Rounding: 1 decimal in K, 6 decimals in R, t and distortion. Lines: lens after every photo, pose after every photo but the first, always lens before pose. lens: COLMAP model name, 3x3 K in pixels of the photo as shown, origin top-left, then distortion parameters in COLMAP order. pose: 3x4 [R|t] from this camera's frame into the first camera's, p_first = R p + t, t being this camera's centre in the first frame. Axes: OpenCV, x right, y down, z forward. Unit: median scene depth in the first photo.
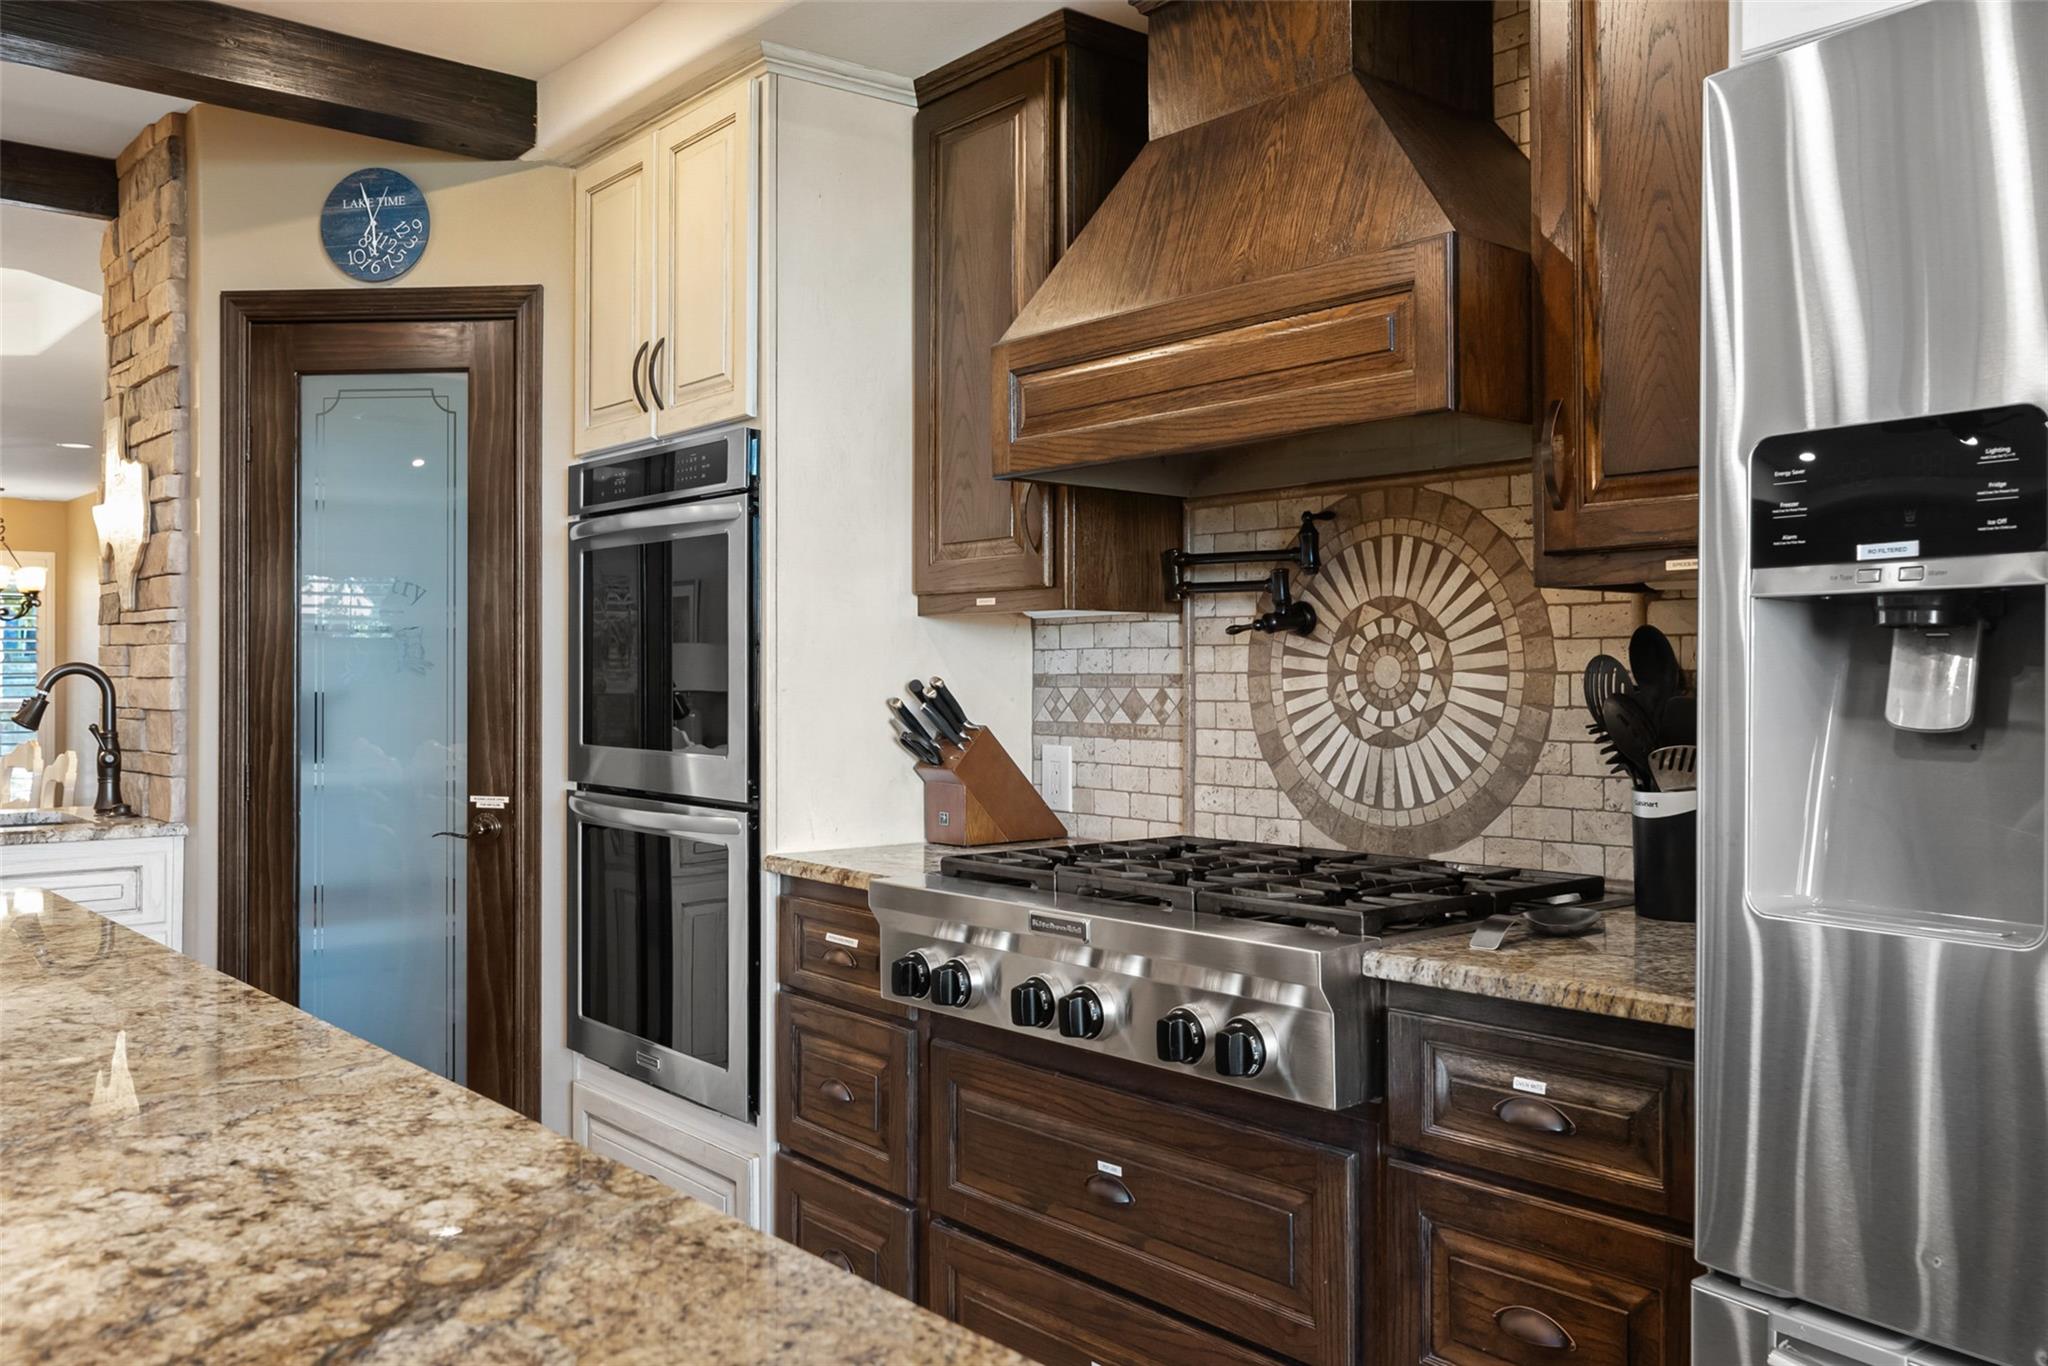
lens RADIAL K [[1621.7, 0, 1024.7], [0, 1621.7, 664.2], [0, 0, 1]] dist [0.007594, 0.001872]
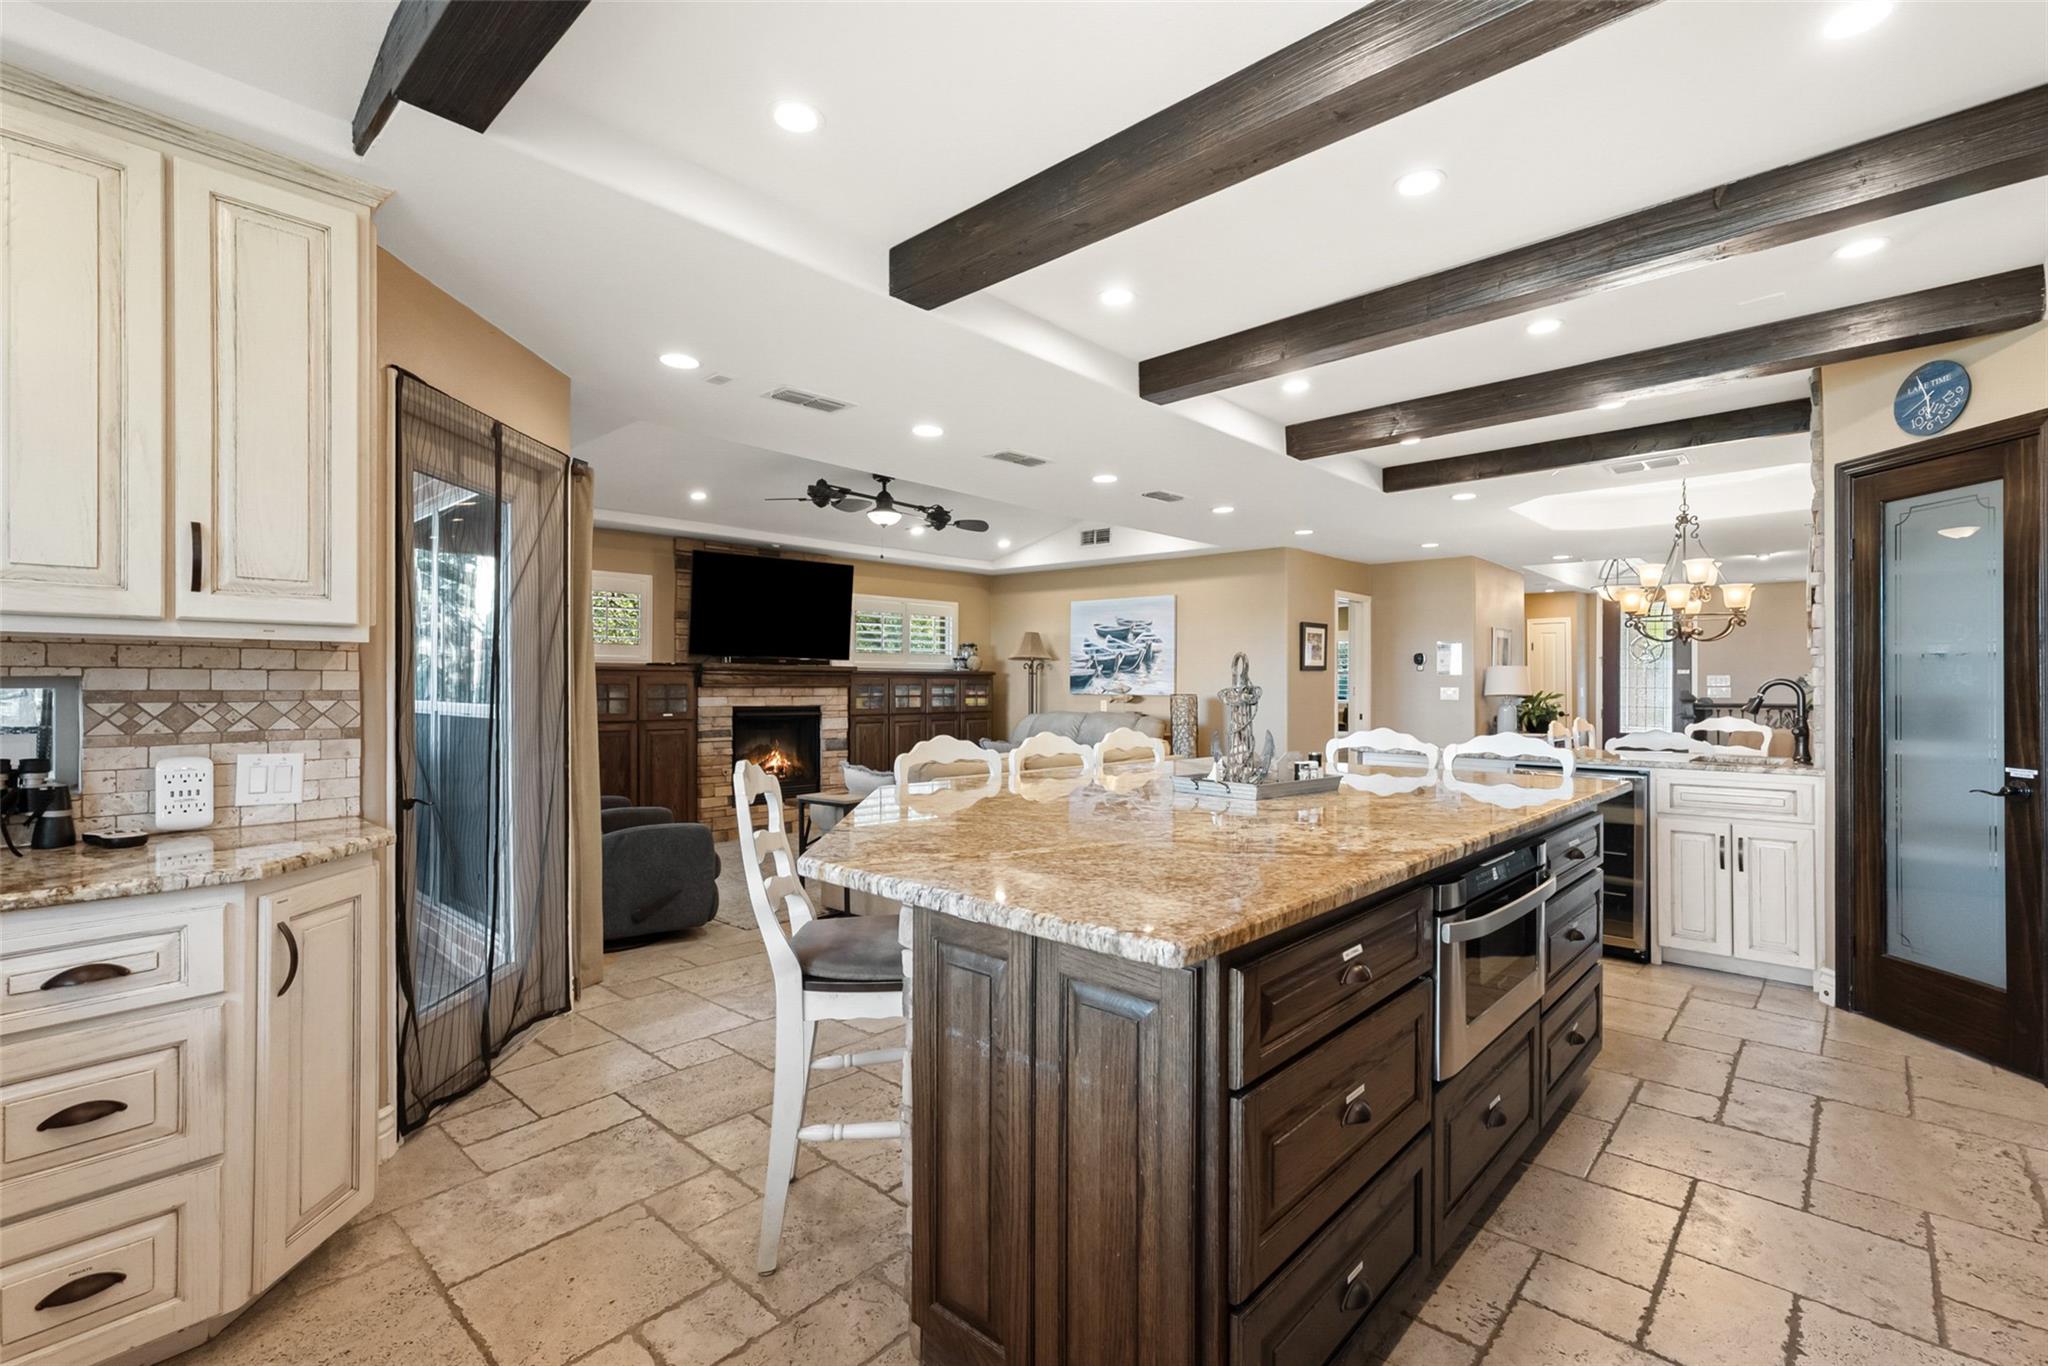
lens RADIAL K [[928.1, 0, 1019.4], [0, 928.1, 677.5], [0, 0, 1]] dist [-0.015163, 0.009347]
pose [[0.121511, -0.008313, -0.992555, 0.512835], [0.004750, 0.999958, -0.007793, 0.002808], [0.992579, -0.003767, 0.121546, 0.021297]]
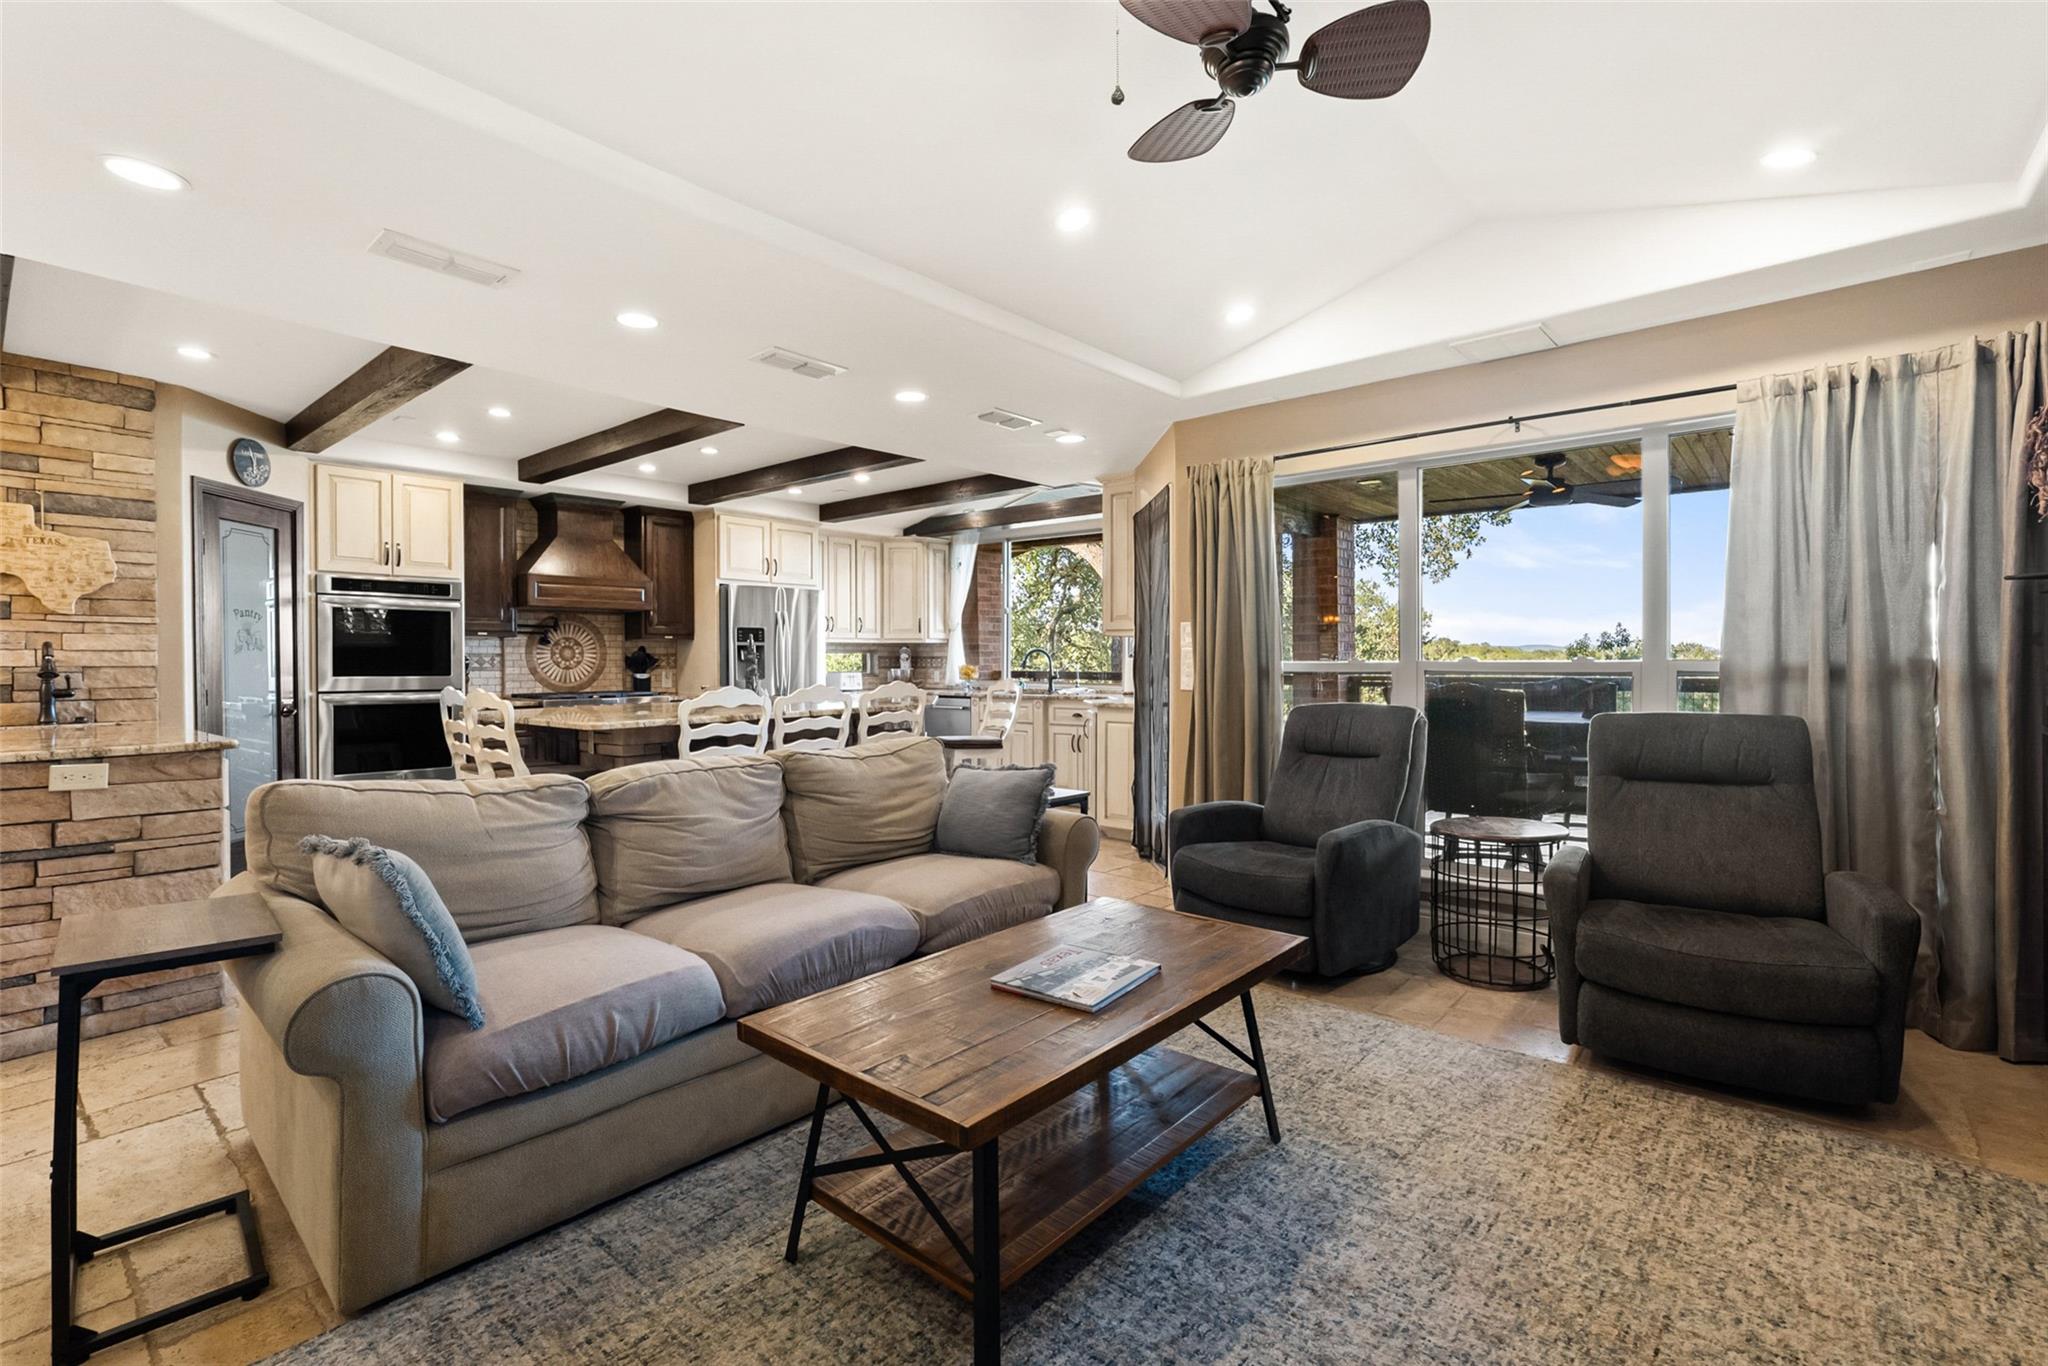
lens RADIAL K [[928.1, 0, 1020.0], [0, 928.1, 671.6], [0, 0, 1]] dist [-0.015163, 0.009347]
pose [[-0.145823, -0.008751, 0.989272, -2.600781], [-0.001700, 0.999962, 0.008595, 0.032543], [-0.989309, -0.000428, -0.145833, 0.105060]]
